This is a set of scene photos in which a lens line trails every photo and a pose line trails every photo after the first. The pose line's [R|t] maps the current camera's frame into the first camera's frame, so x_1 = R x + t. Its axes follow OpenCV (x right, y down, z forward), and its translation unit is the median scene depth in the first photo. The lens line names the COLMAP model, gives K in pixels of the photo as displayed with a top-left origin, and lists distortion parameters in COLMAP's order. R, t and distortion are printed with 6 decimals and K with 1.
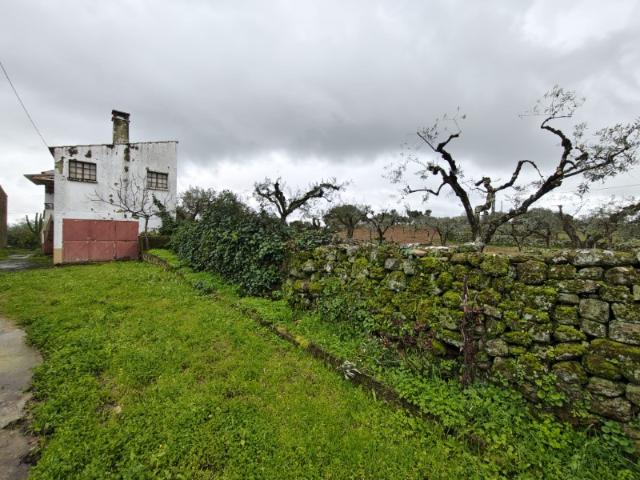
lens RADIAL K [[263.9, 0, 319.3], [0, 263.9, 238.4], [0, 0, 1]] dist [-0.001327, -0.000053]
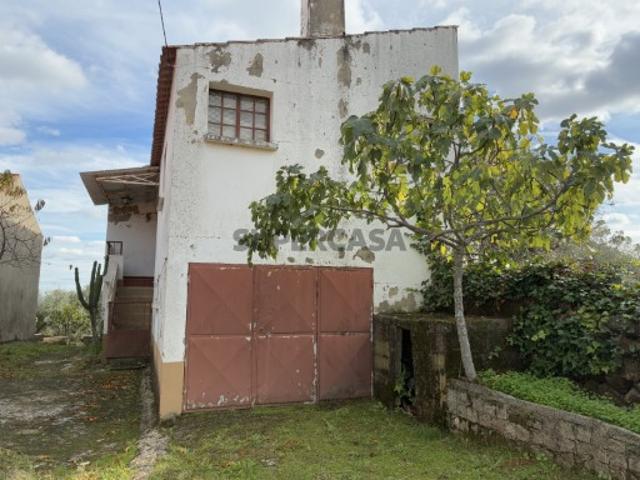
lens RADIAL K [[436.3, 0, 320.6], [0, 436.3, 241.0], [0, 0, 1]] dist [0.029790, -0.000284]
pose [[0.954072, -0.050894, -0.295222, -0.644093], [0.009061, 0.989915, -0.141370, -0.025331], [0.299440, 0.132202, 0.944912, 0.533053]]
